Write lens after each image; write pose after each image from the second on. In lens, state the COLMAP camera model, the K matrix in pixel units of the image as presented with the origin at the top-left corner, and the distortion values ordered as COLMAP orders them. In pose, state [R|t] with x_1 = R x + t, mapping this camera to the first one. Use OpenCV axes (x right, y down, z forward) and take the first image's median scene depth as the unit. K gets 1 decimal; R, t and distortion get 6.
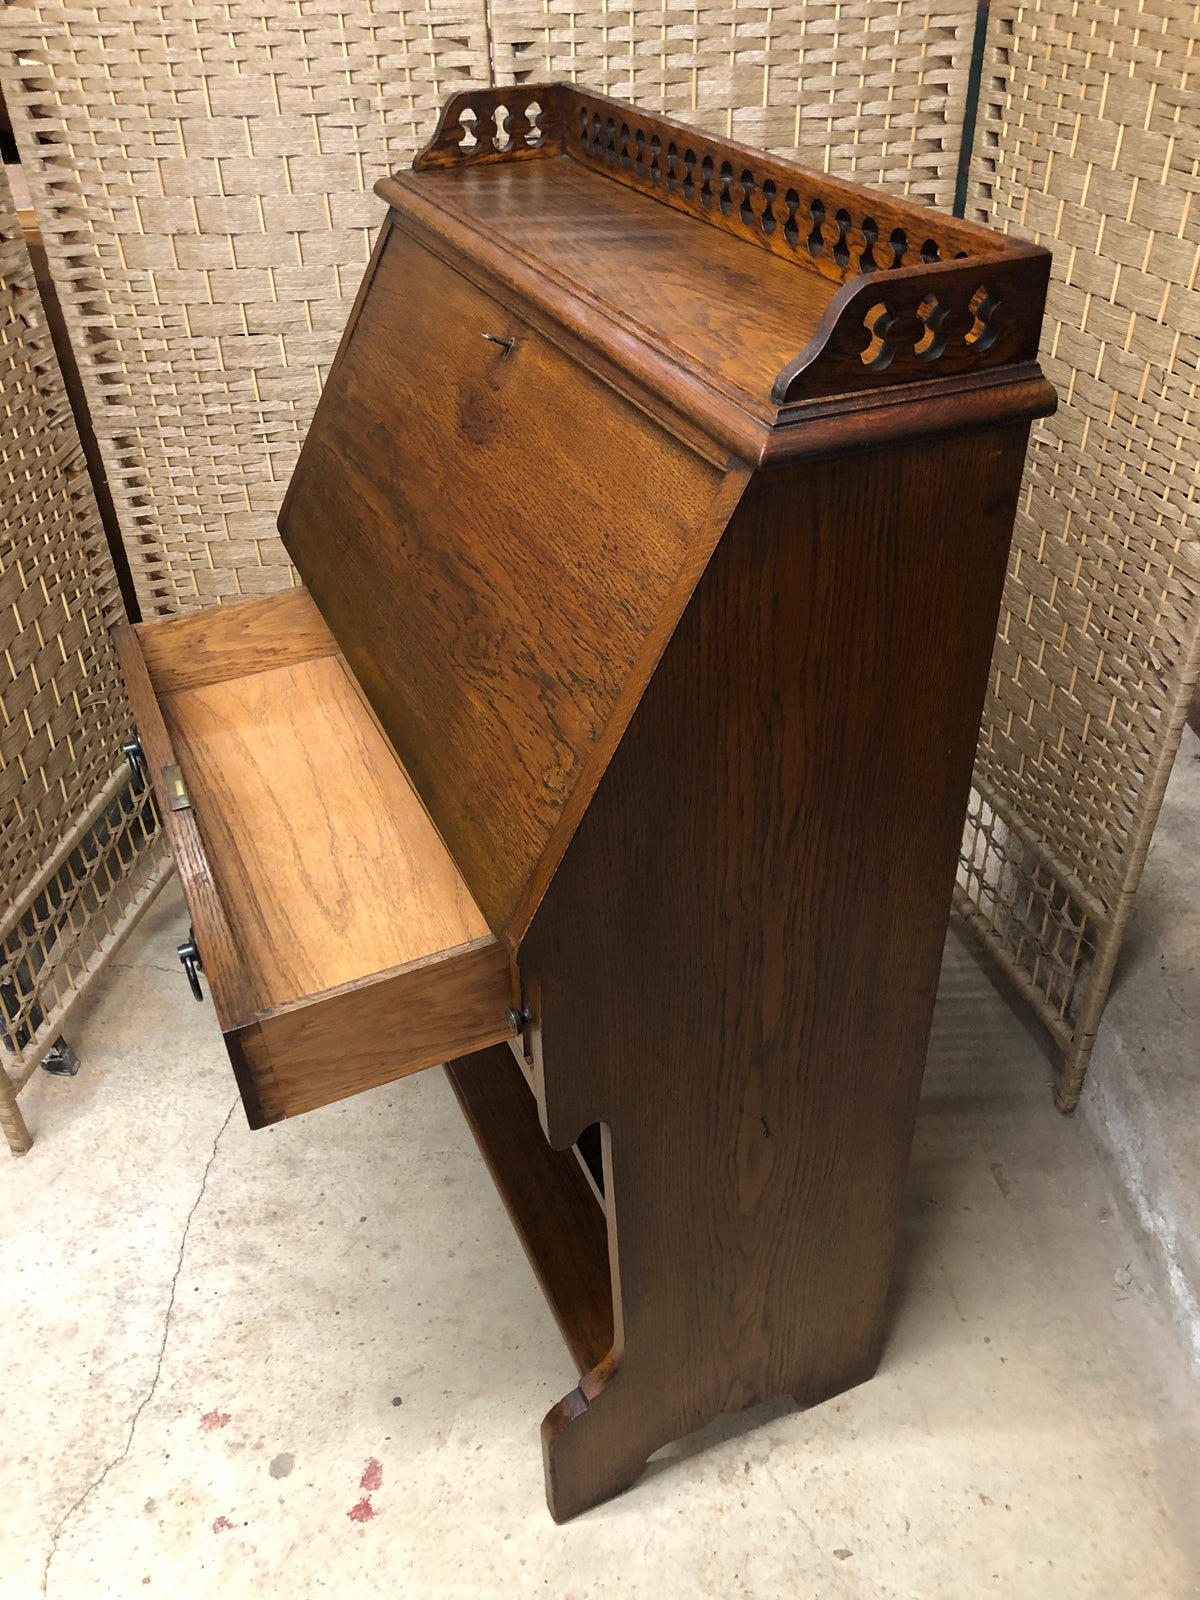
lens RADIAL K [[1304.6, 0, 607.6], [0, 1304.6, 791.9], [0, 0, 1]] dist [0.008448, 0.017895]
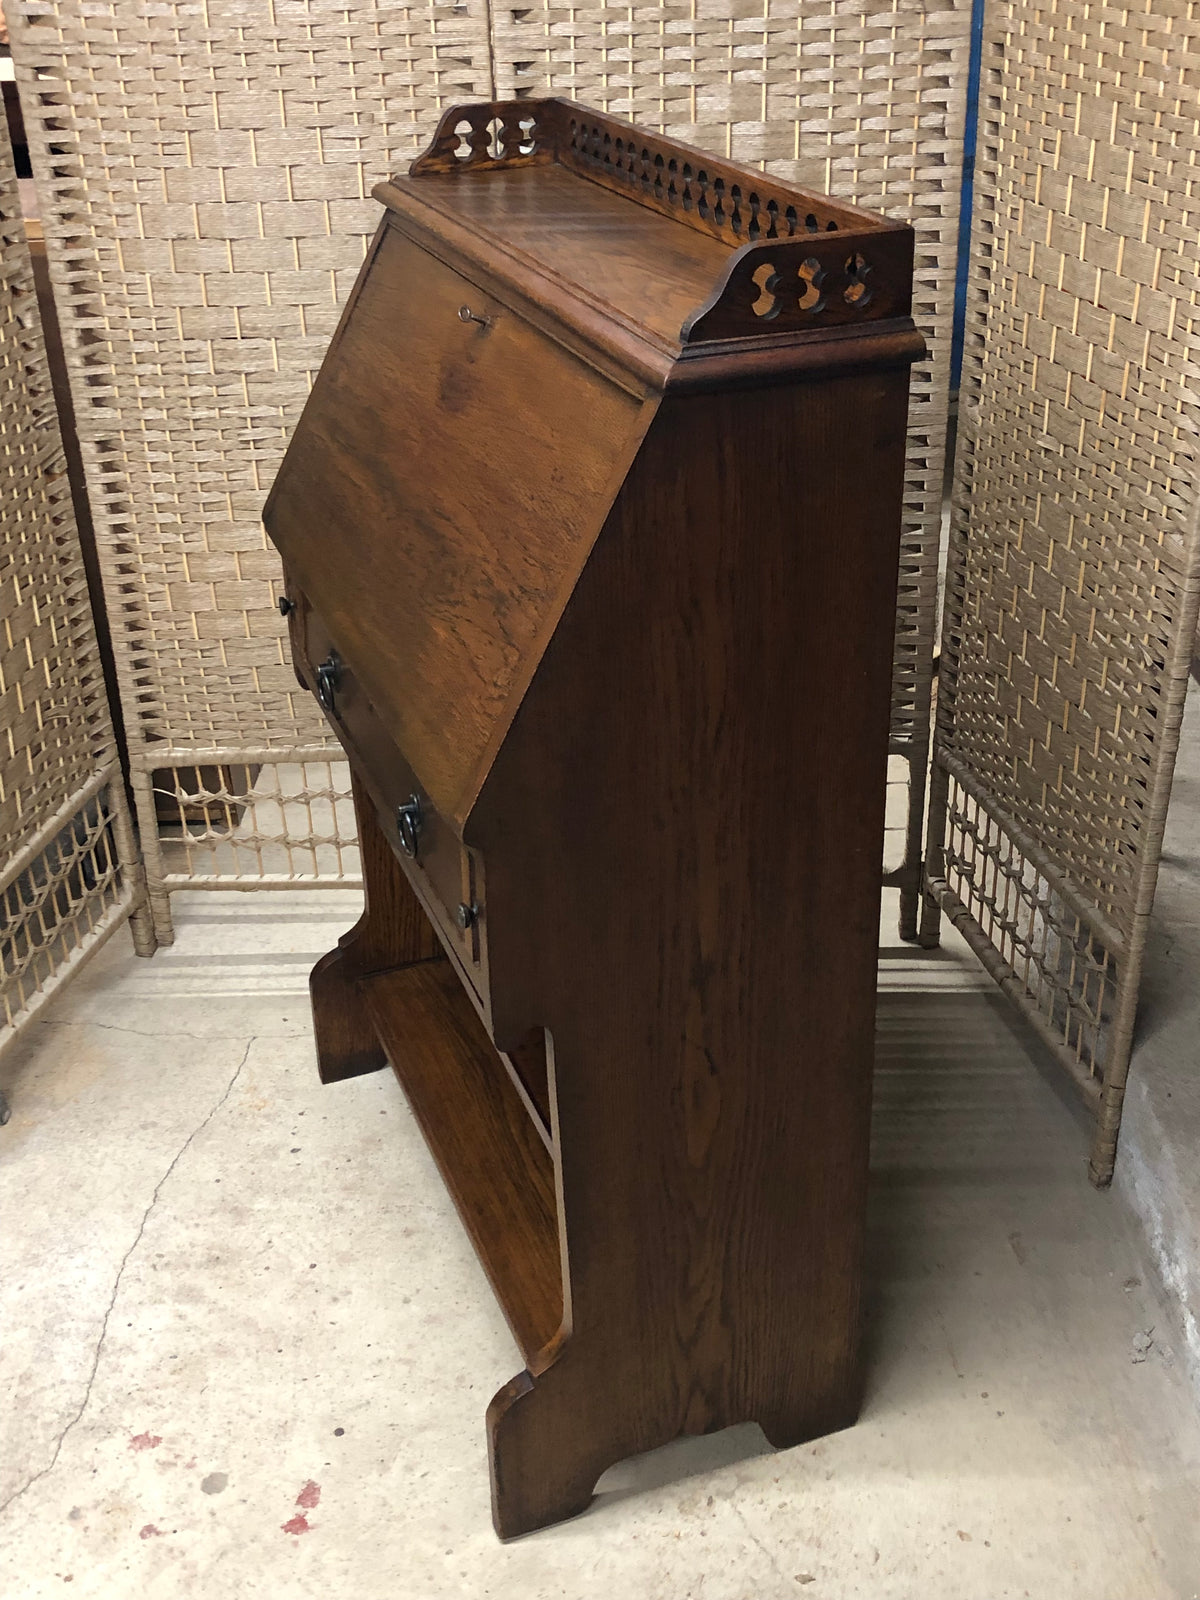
lens RADIAL K [[1784.2, 0, 601.4], [0, 1784.2, 782.6], [0, 0, 1]] dist [0.097022, -0.260534]
pose [[0.998771, 0.021345, -0.044732, 0.067727], [-0.027199, 0.990520, -0.134647, 0.166833], [0.041434, 0.135698, 0.989883, -0.300482]]
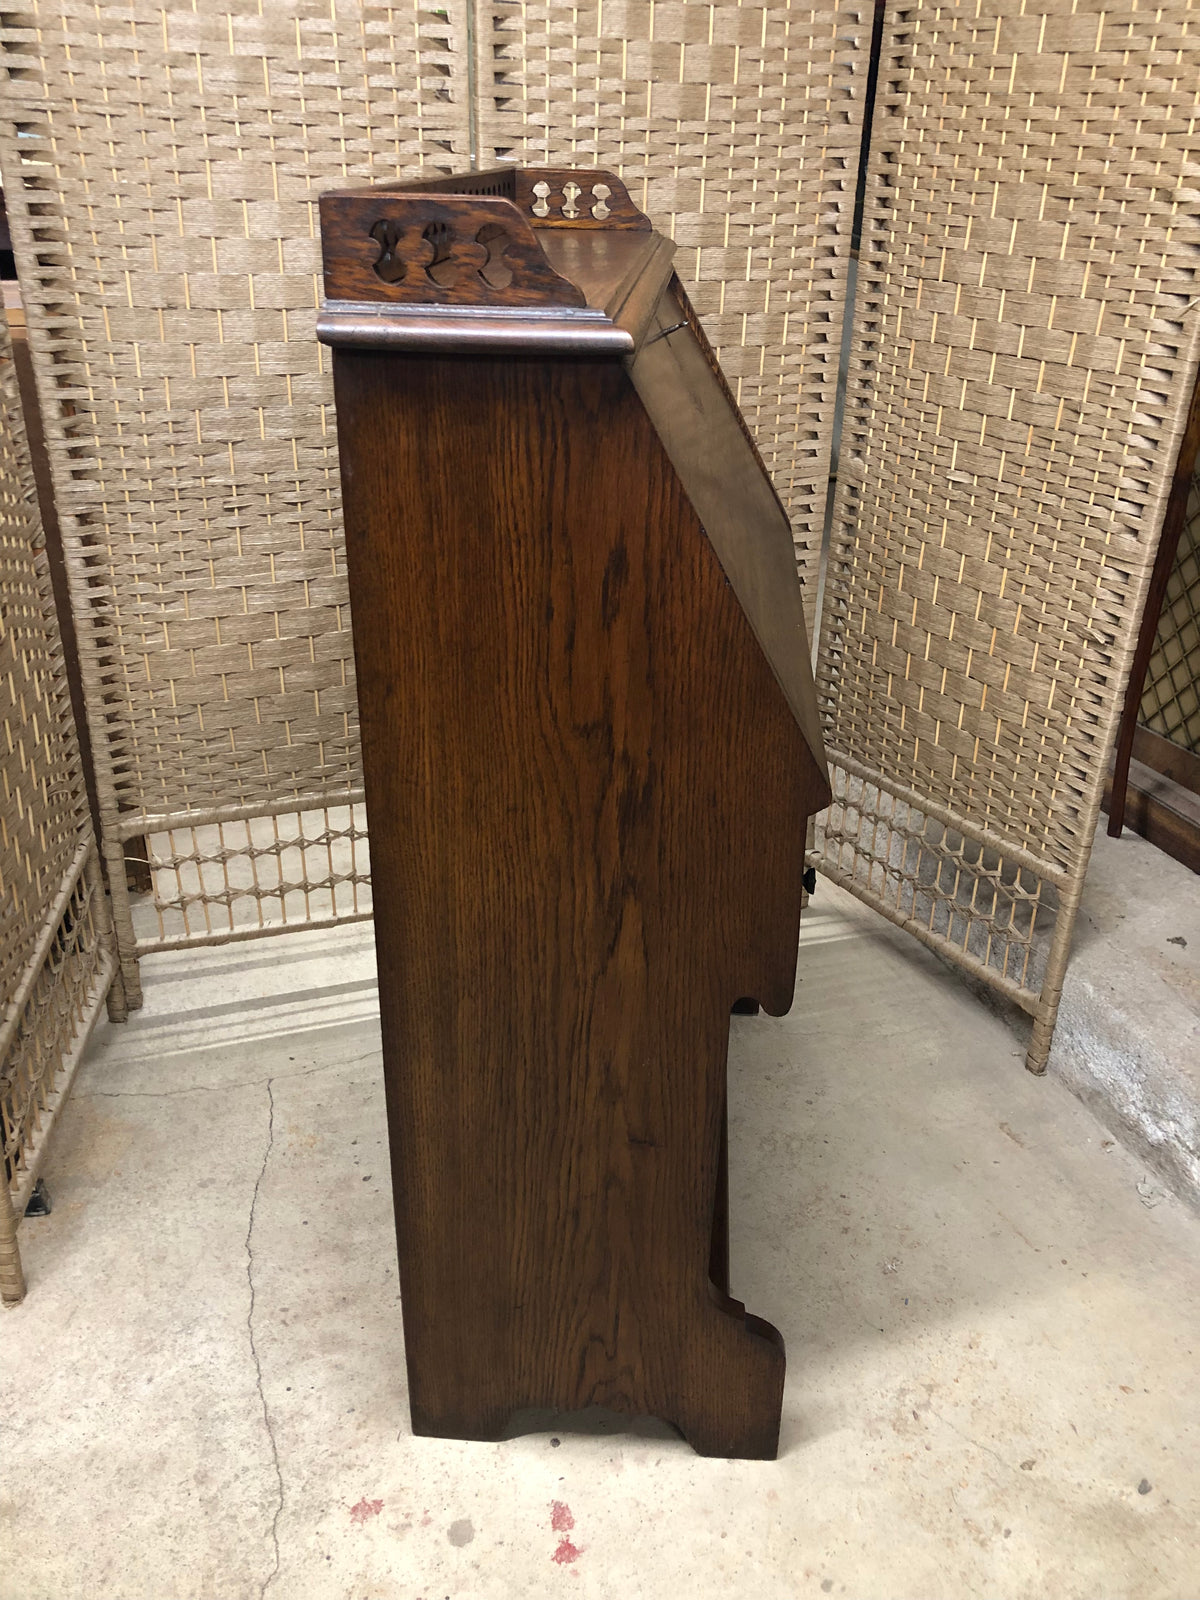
lens RADIAL K [[1302.2, 0, 612.9], [0, 1302.2, 783.2], [0, 0, 1]] dist [0.009603, 0.017263]
pose [[0.952164, -0.085456, 0.293395, -0.337231], [0.132961, 0.980313, -0.145972, 0.134194], [-0.275145, 0.178000, 0.944781, 0.010870]]
